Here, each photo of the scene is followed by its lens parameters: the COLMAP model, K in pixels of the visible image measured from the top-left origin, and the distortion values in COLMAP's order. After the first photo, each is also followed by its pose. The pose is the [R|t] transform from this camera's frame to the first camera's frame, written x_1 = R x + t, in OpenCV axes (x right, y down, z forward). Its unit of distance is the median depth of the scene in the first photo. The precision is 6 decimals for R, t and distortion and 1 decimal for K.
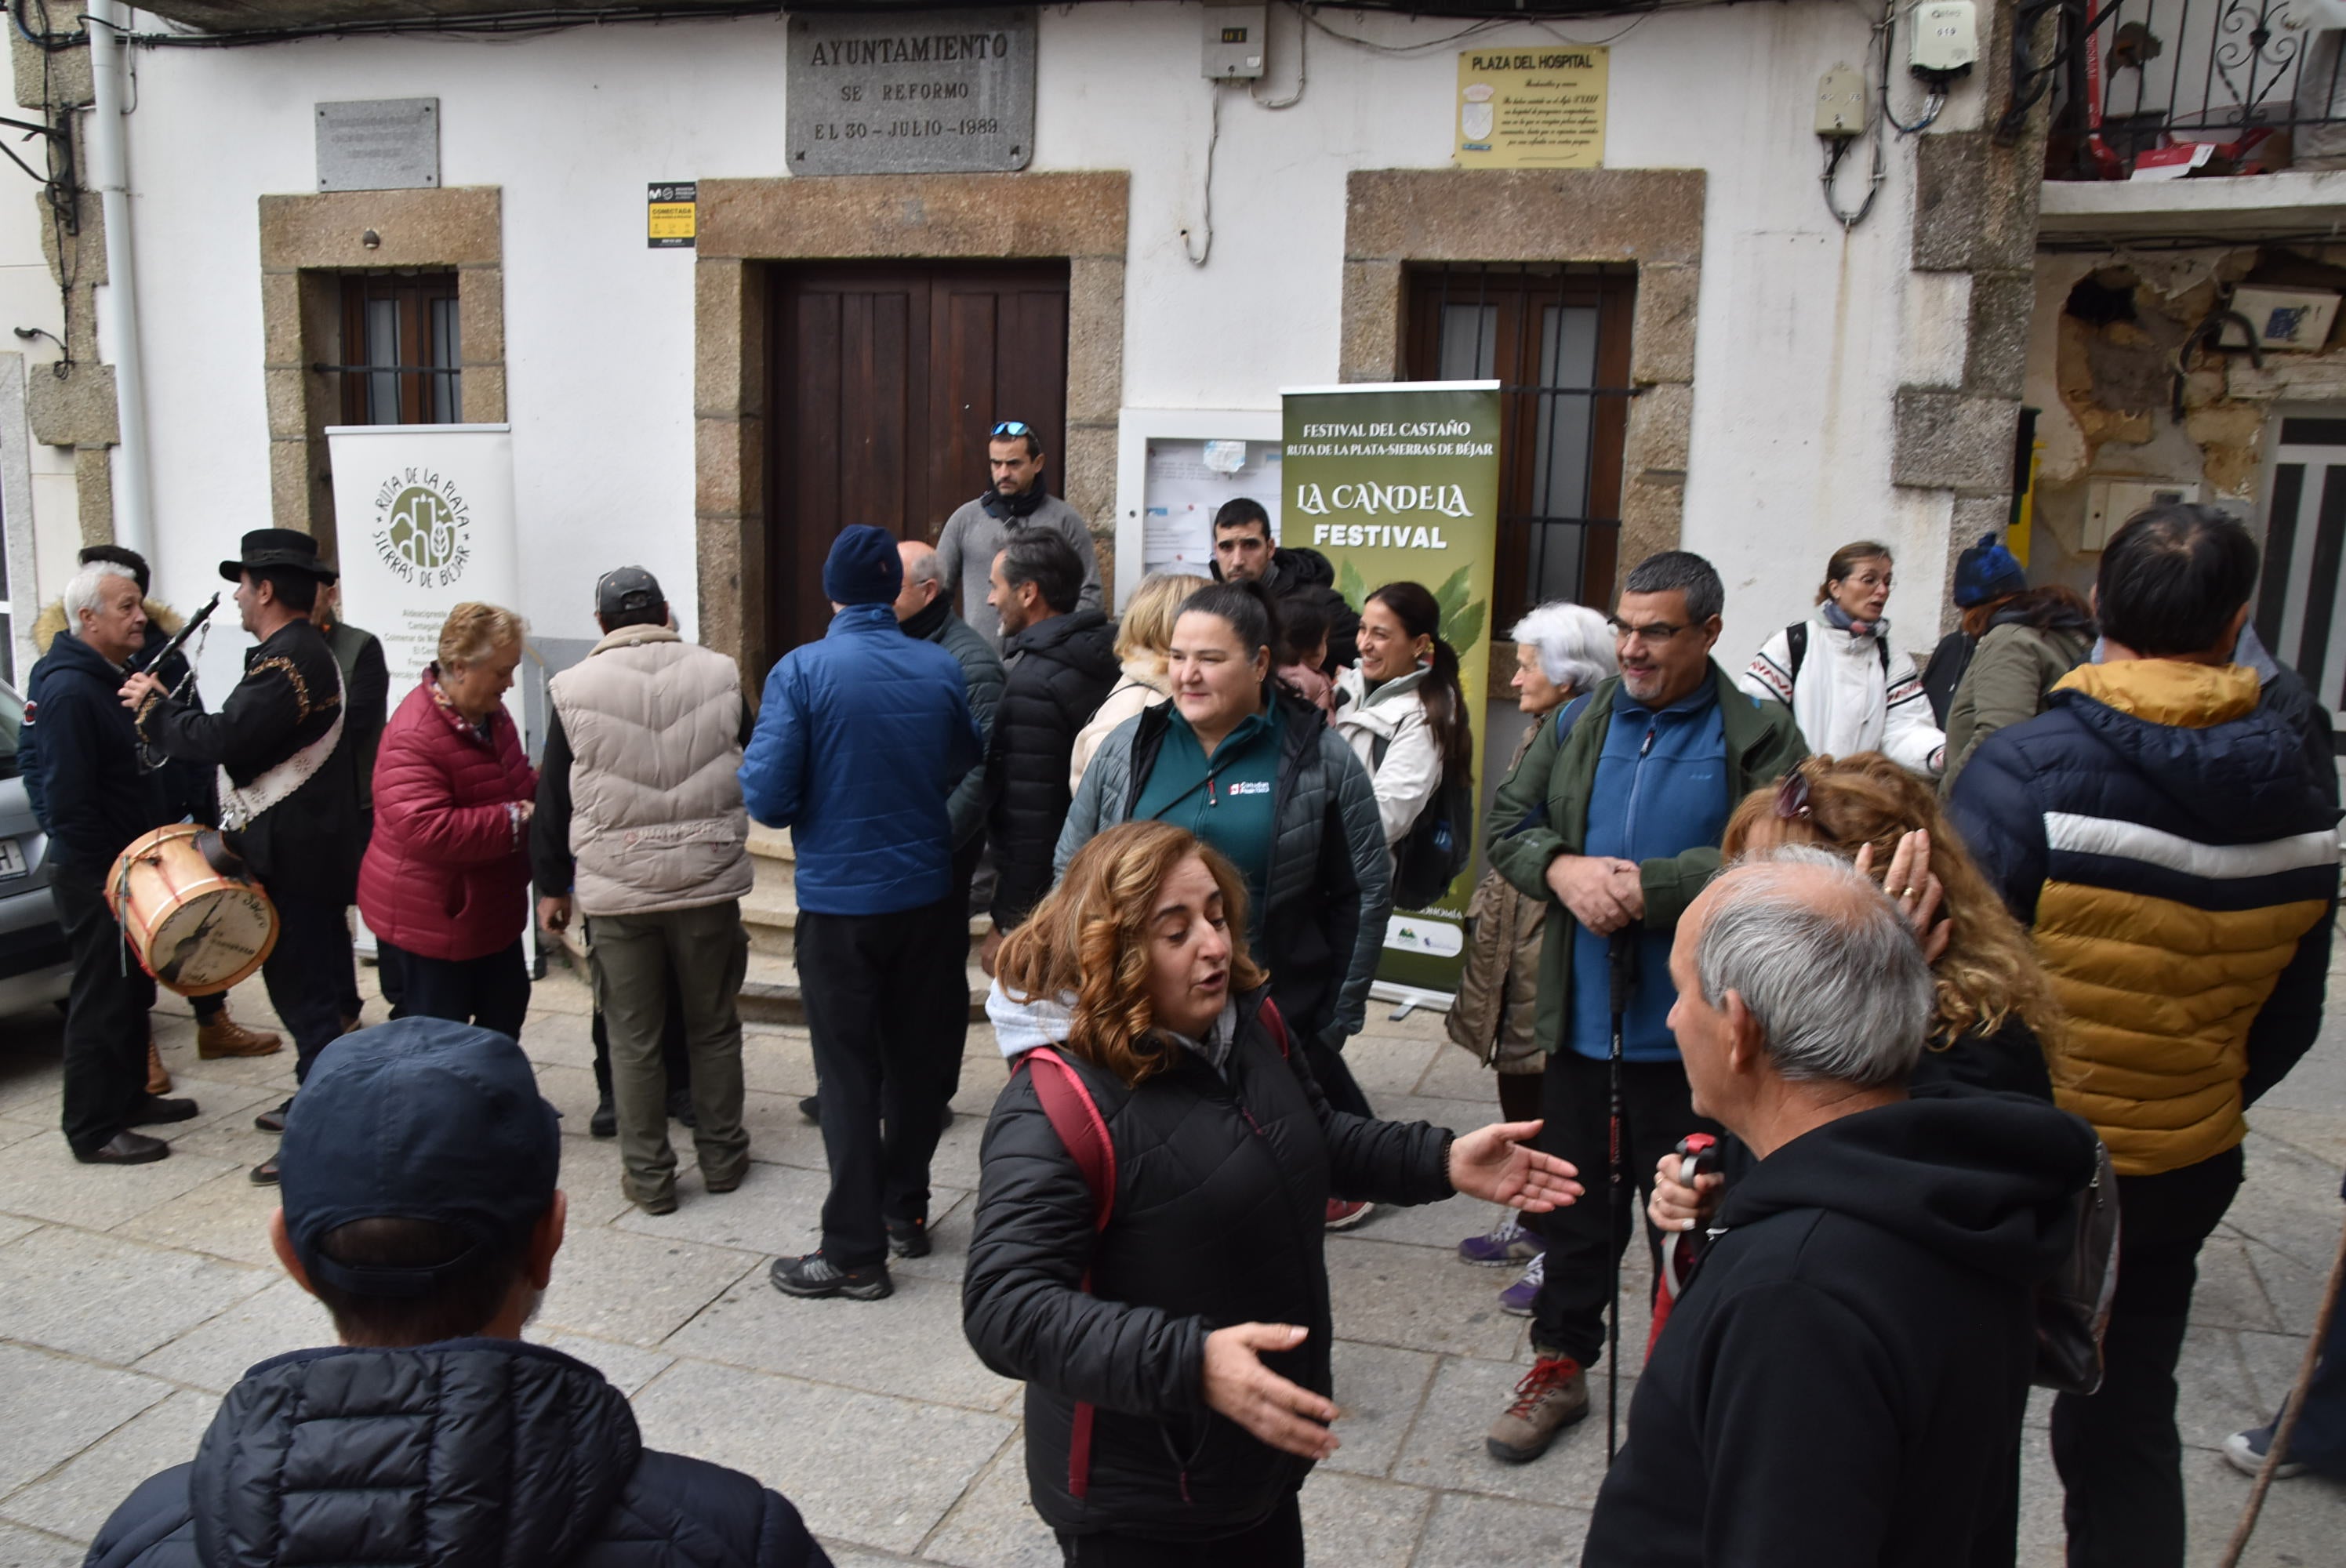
lens RADIAL K [[1864.1, 0, 1144.6], [0, 1864.1, 841.1], [0, 0, 1]] dist [-0.162419, 0.132529]
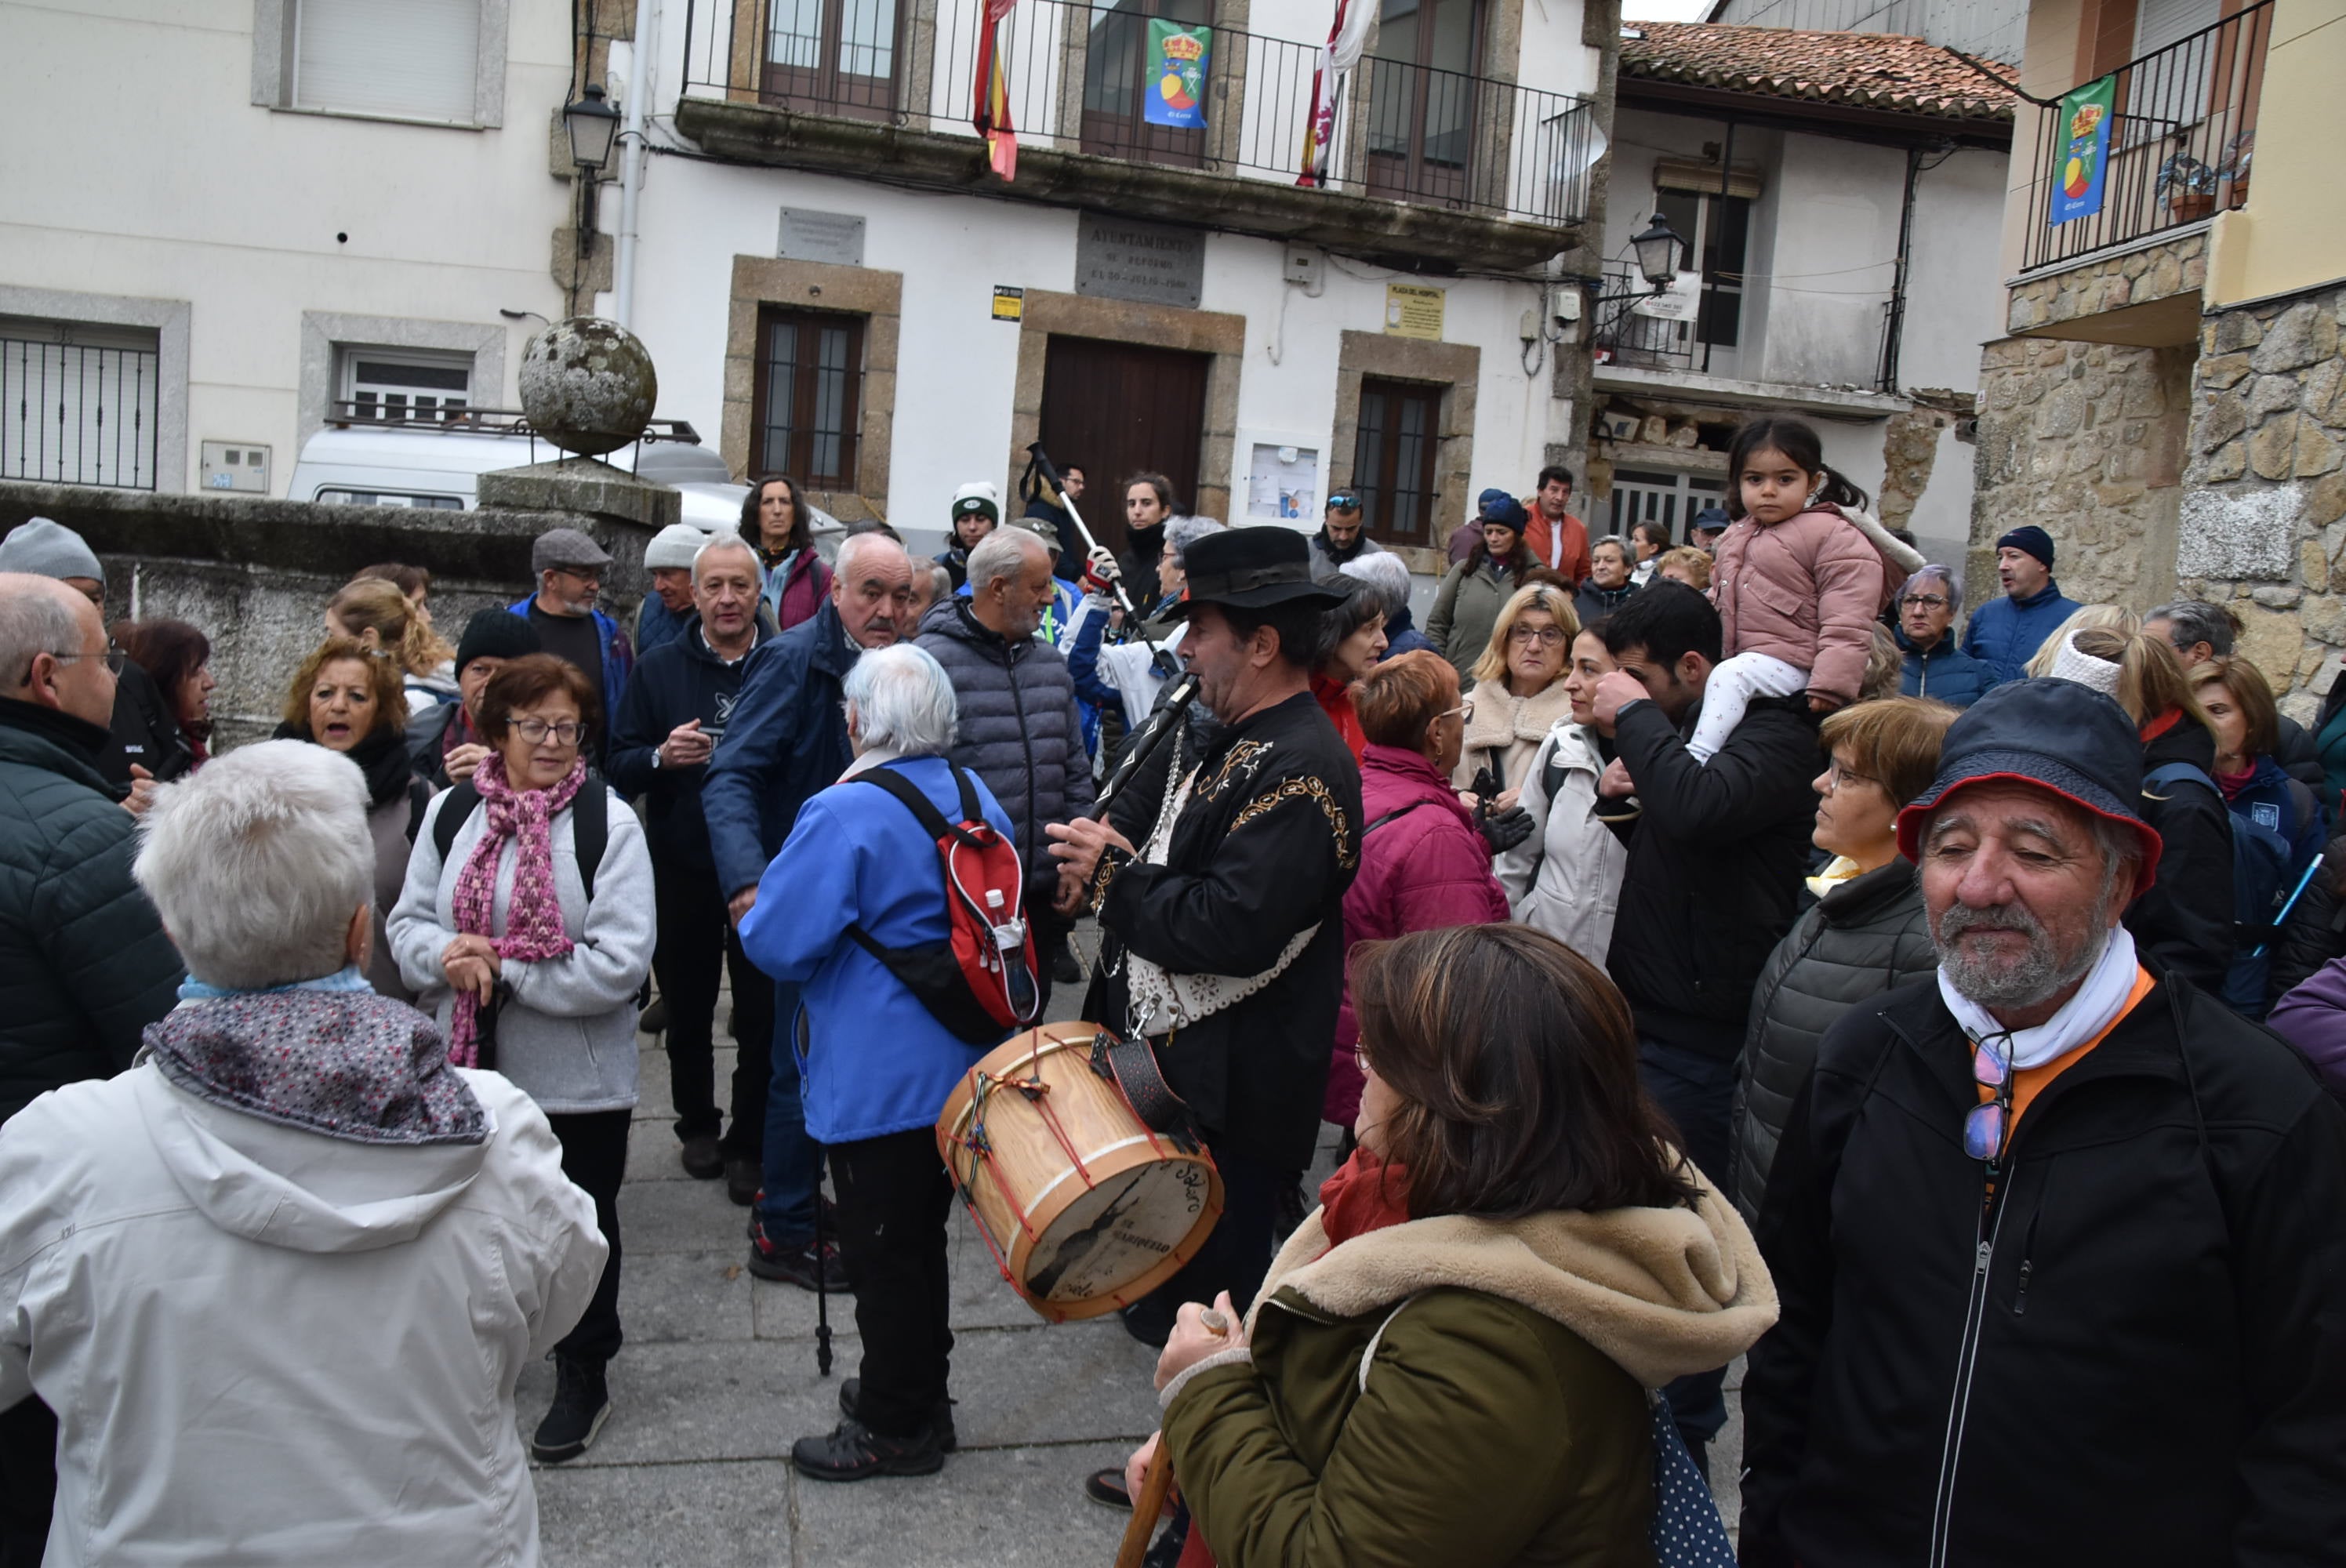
lens RADIAL K [[1864.1, 0, 1144.6], [0, 1864.1, 841.1], [0, 0, 1]] dist [-0.162419, 0.132529]
pose [[0.835688, -0.041365, 0.547645, -1.202027], [0.056728, 0.998327, -0.011160, 0.237241], [-0.546267, 0.040393, 0.836636, -0.639669]]
